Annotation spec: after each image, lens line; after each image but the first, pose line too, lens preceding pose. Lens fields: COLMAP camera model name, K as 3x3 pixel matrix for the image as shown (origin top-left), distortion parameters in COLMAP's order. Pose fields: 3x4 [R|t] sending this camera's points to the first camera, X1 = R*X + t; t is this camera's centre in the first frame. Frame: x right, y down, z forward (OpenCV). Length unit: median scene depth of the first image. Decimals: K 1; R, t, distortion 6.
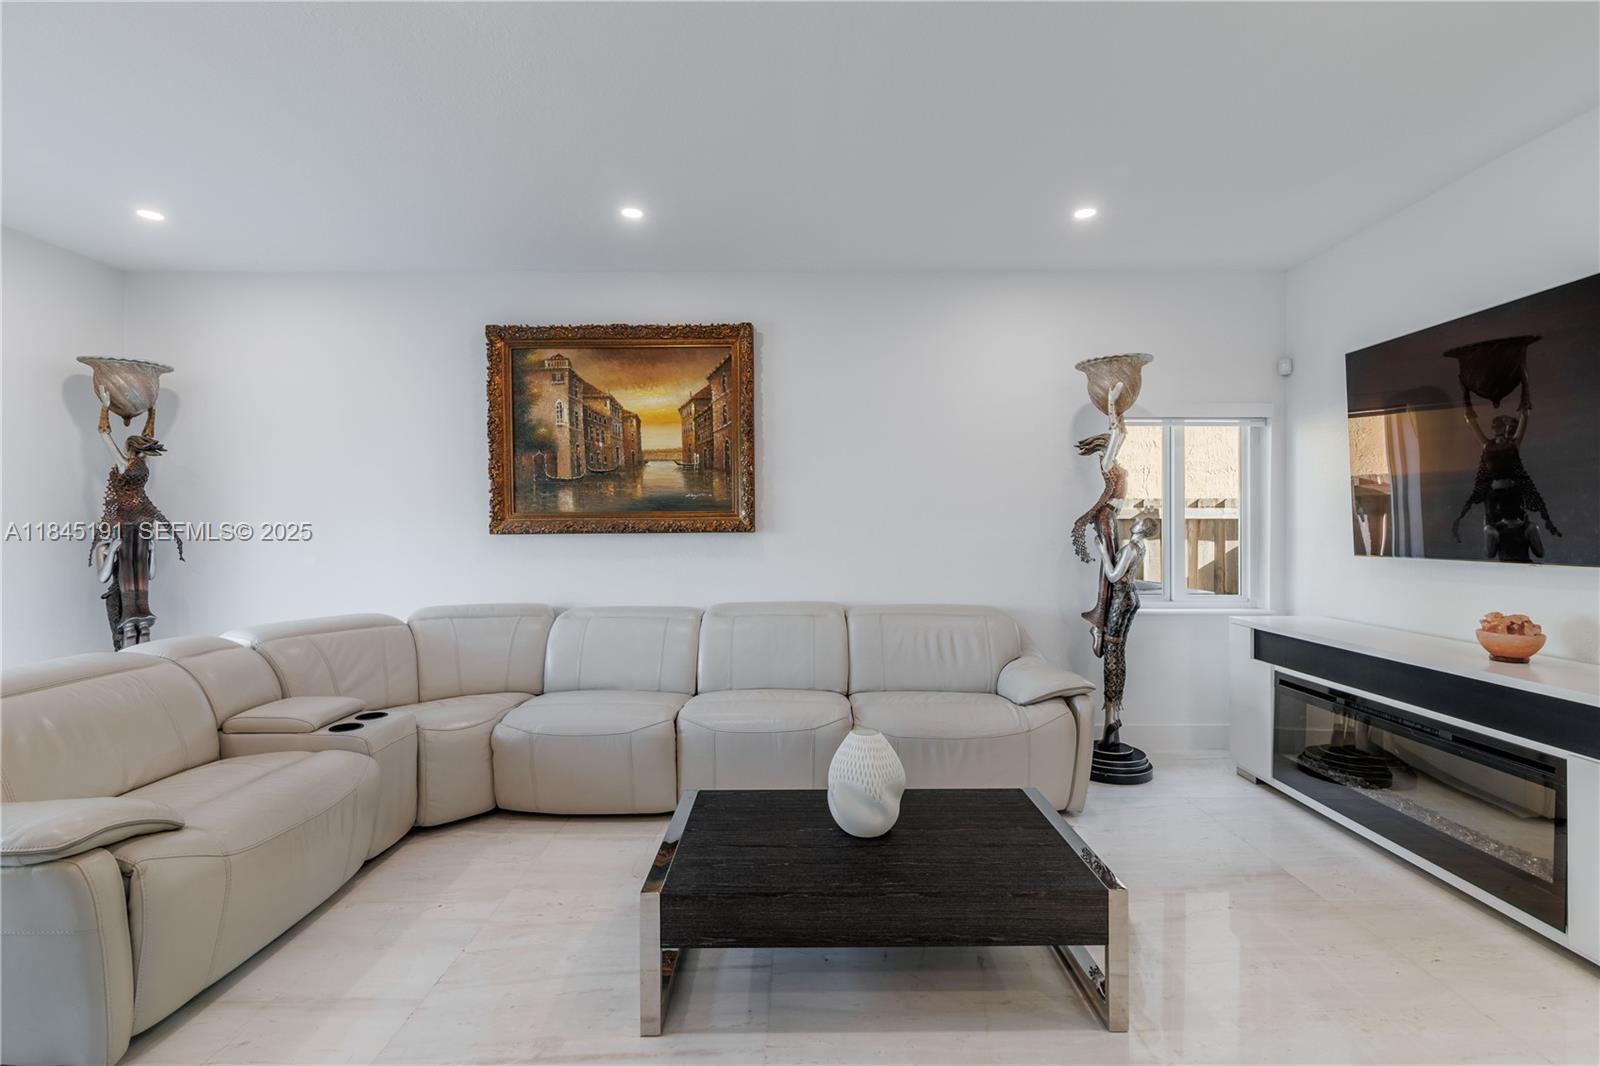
lens RADIAL K [[740.4, 0, 808.0], [0, 740.4, 536.8], [0, 0, 1]] dist [0.001106, -0.000341]
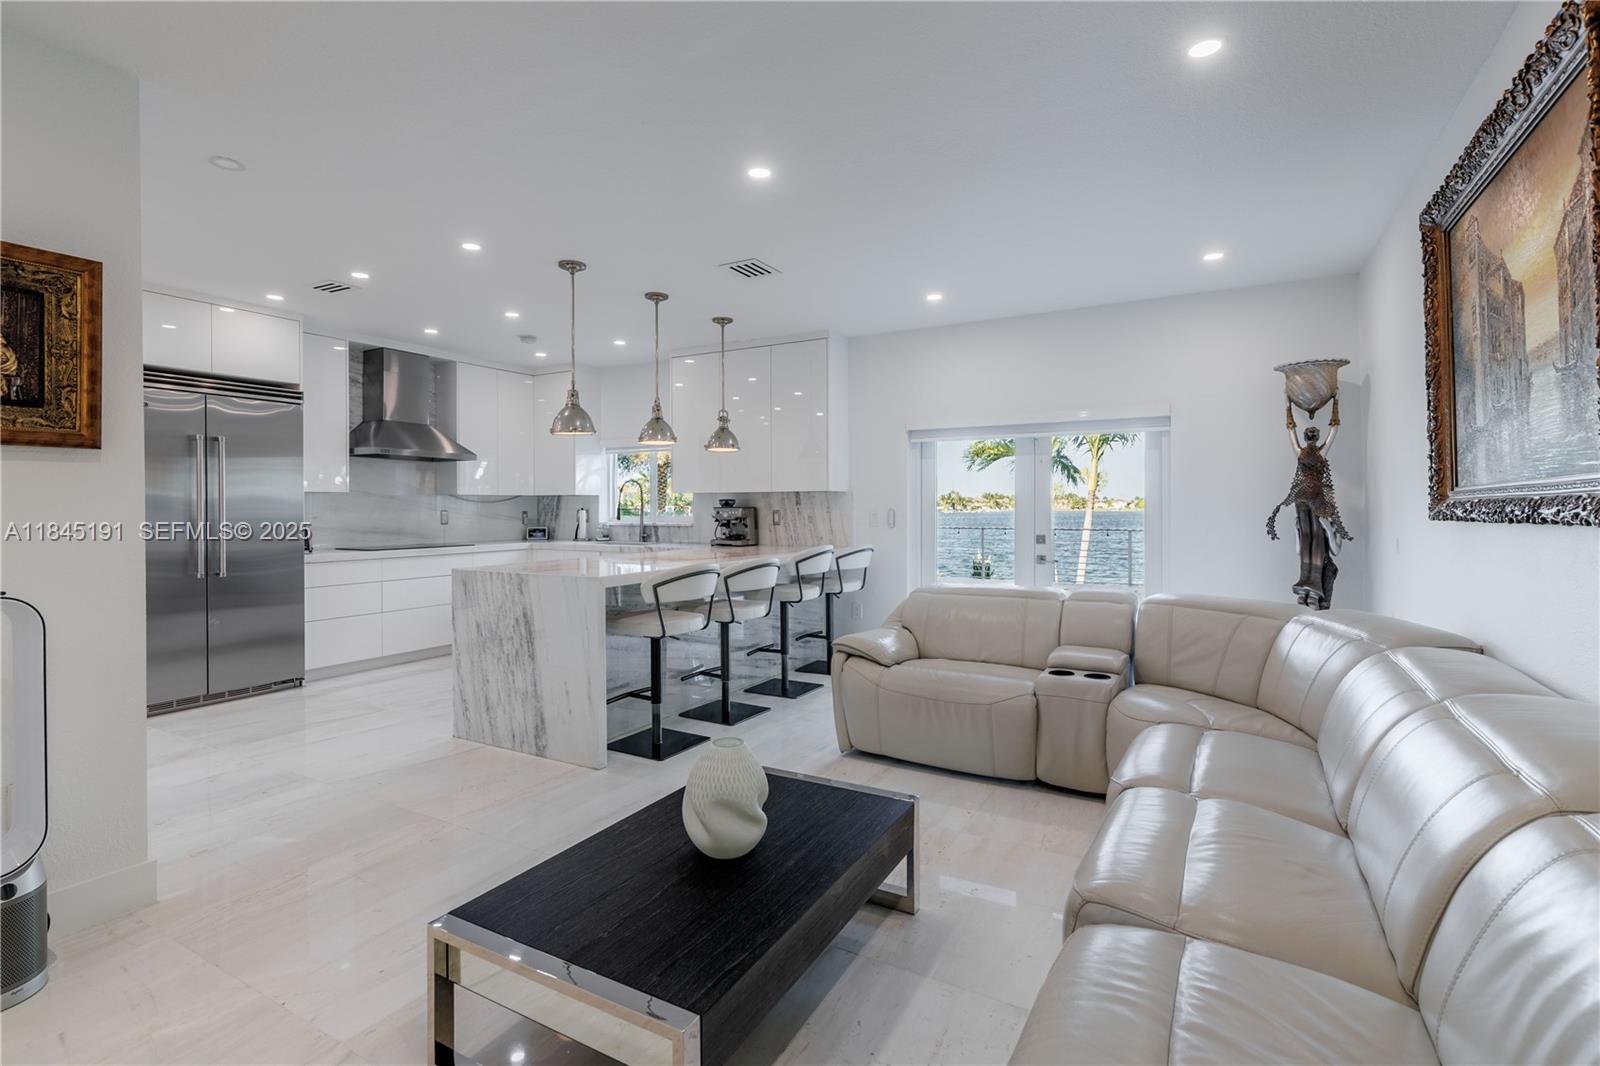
lens RADIAL K [[743.0, 0, 801.6], [0, 743.0, 501.0], [0, 0, 1]] dist [0.000706, 0.000023]
pose [[-0.498696, 0.002465, -0.866774, 0.447062], [-0.001220, 0.999993, 0.003545, -0.023191], [0.866776, 0.002826, -0.498689, 0.829129]]
